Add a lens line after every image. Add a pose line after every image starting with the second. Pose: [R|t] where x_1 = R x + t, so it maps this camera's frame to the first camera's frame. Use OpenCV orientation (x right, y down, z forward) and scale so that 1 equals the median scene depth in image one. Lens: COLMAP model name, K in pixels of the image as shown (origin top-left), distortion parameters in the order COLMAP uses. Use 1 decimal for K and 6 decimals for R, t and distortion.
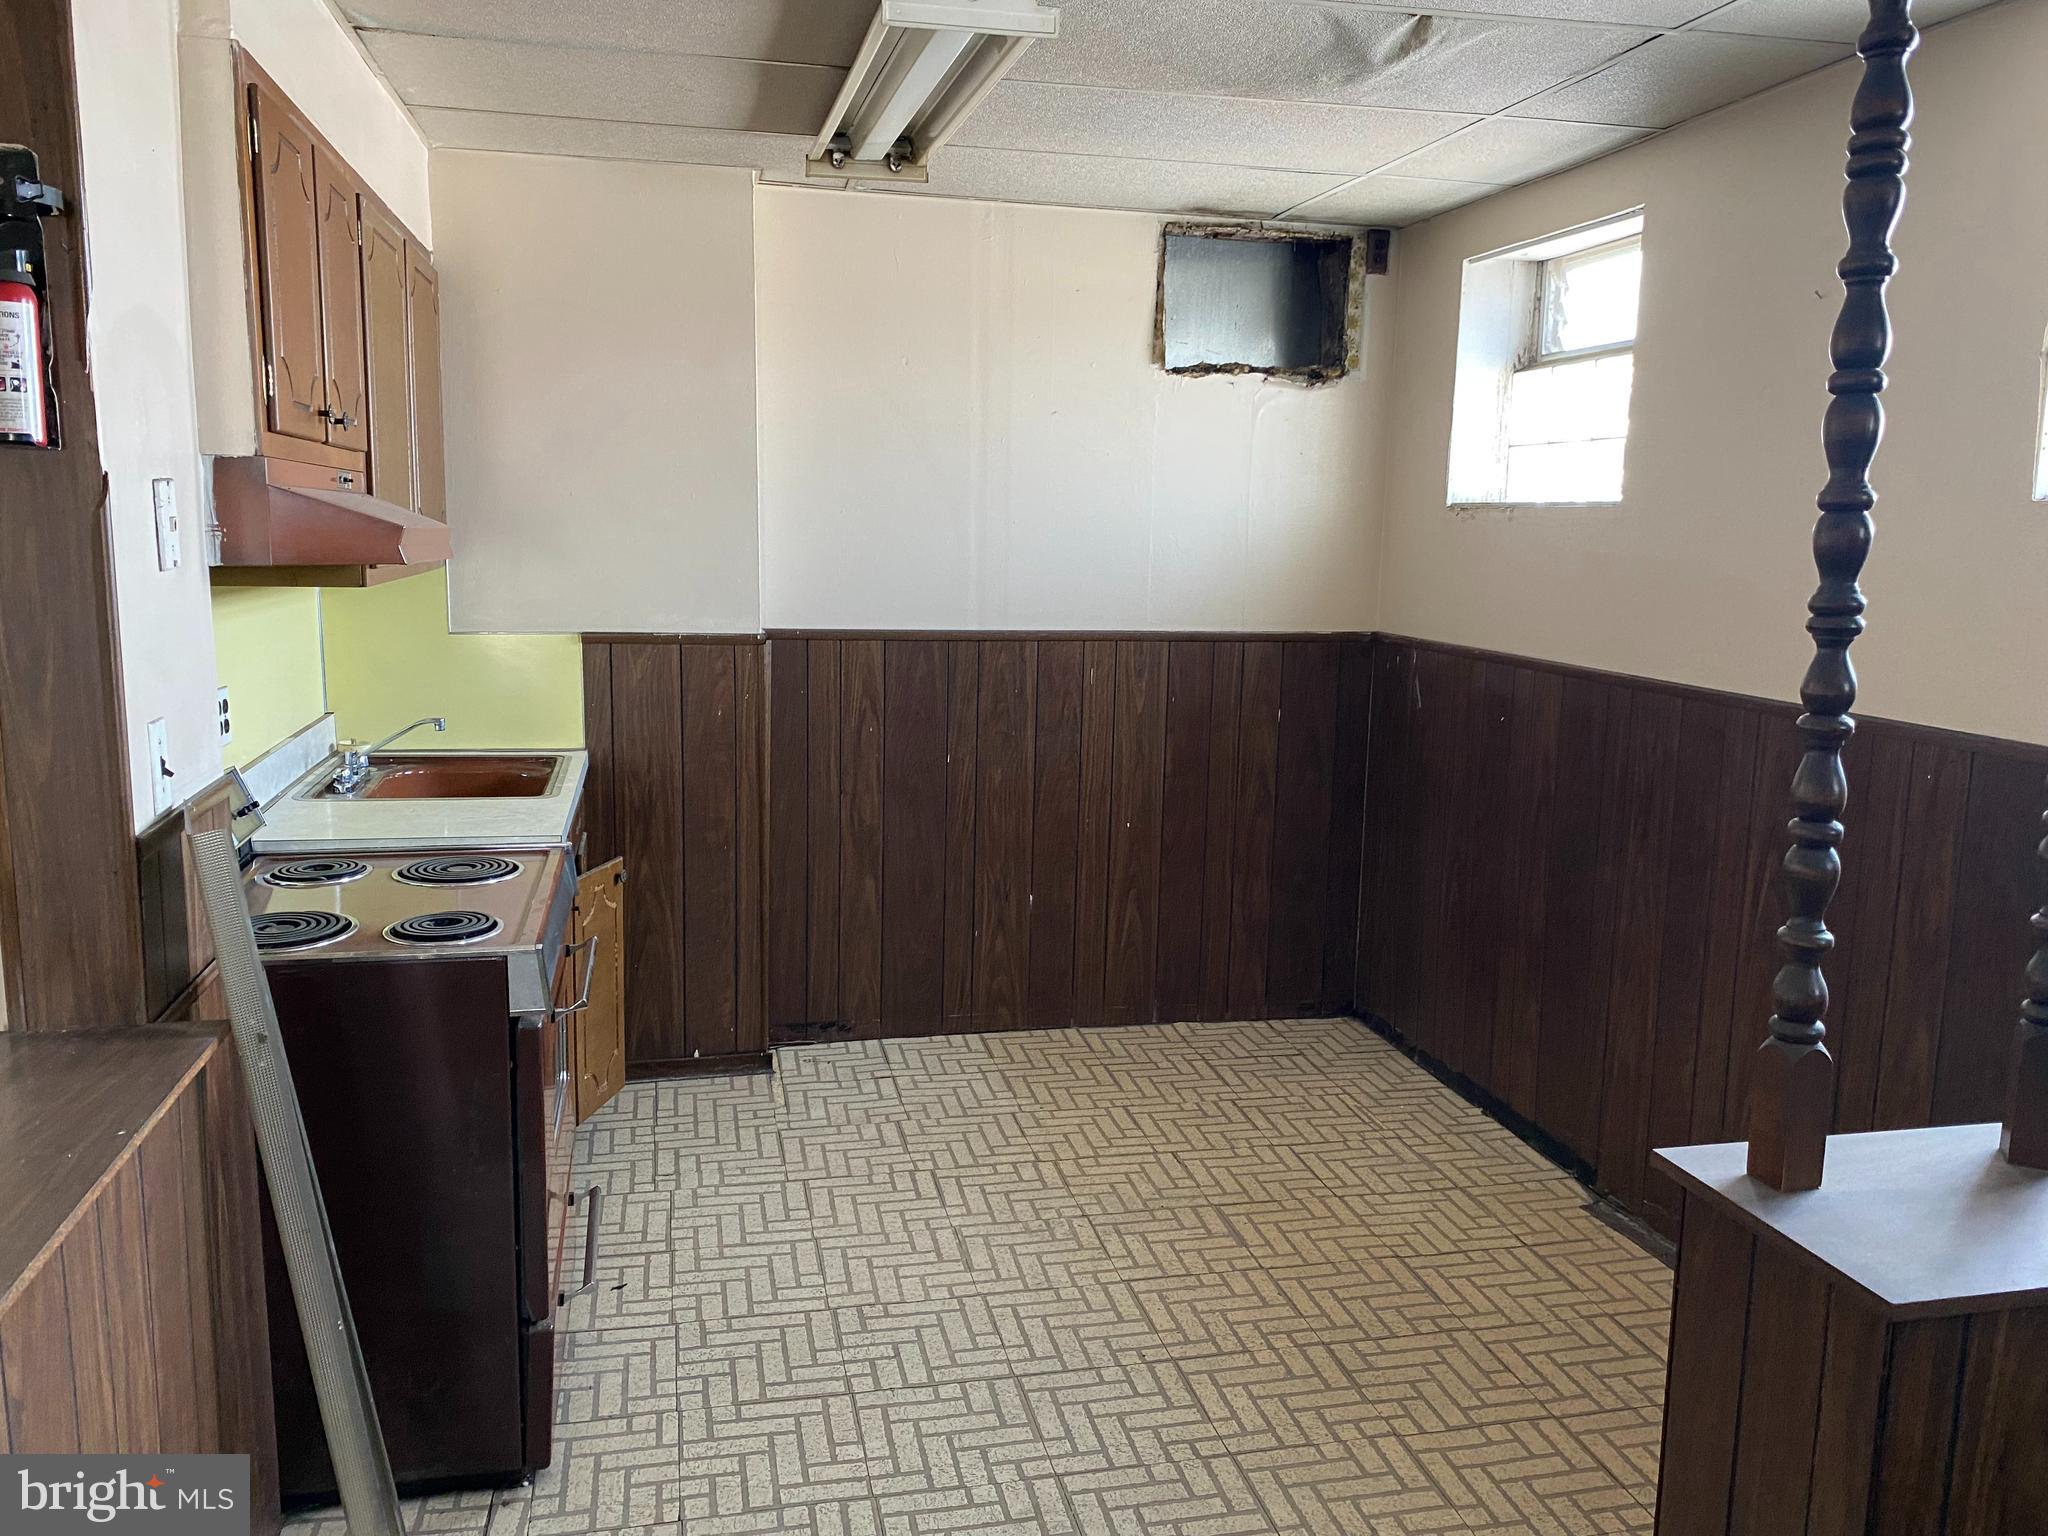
lens RADIAL K [[1565.9, 0, 1028.0], [0, 1565.9, 762.4], [0, 0, 1]] dist [0.037274, -0.034915]
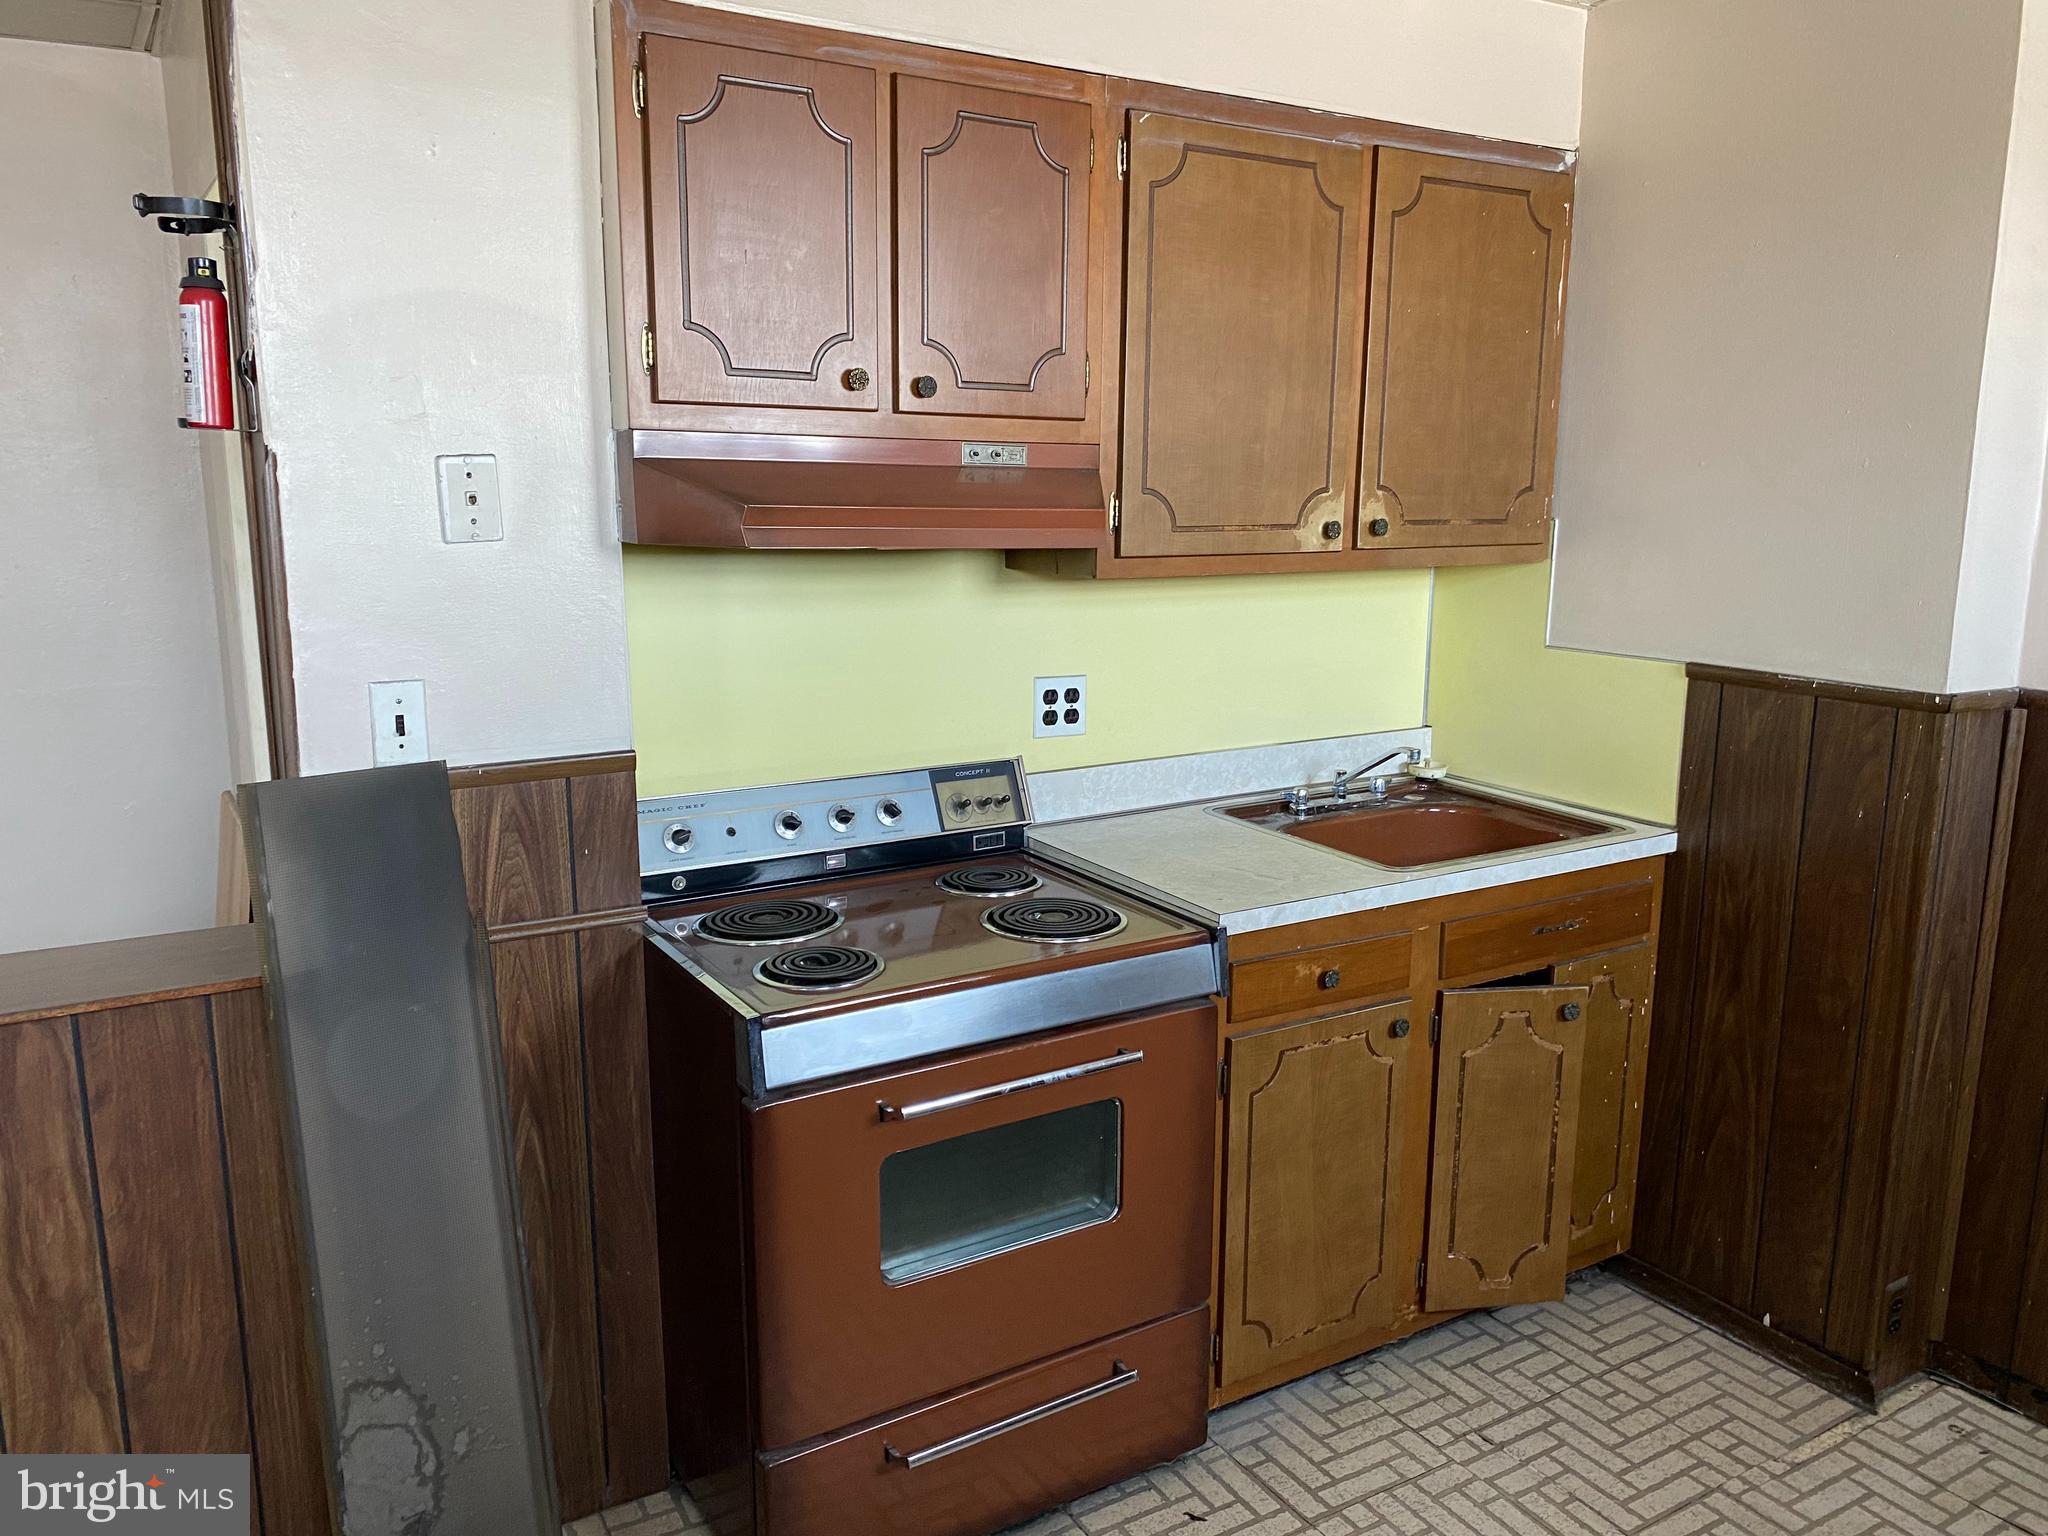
lens RADIAL K [[1565.9, 0, 1026.4], [0, 1565.9, 778.1], [0, 0, 1]] dist [0.037274, -0.034915]
pose [[0.317602, 0.167138, -0.933378, 0.276708], [-0.149501, 0.980858, 0.124770, -0.073898], [0.936364, 0.099913, 0.336510, 0.484608]]
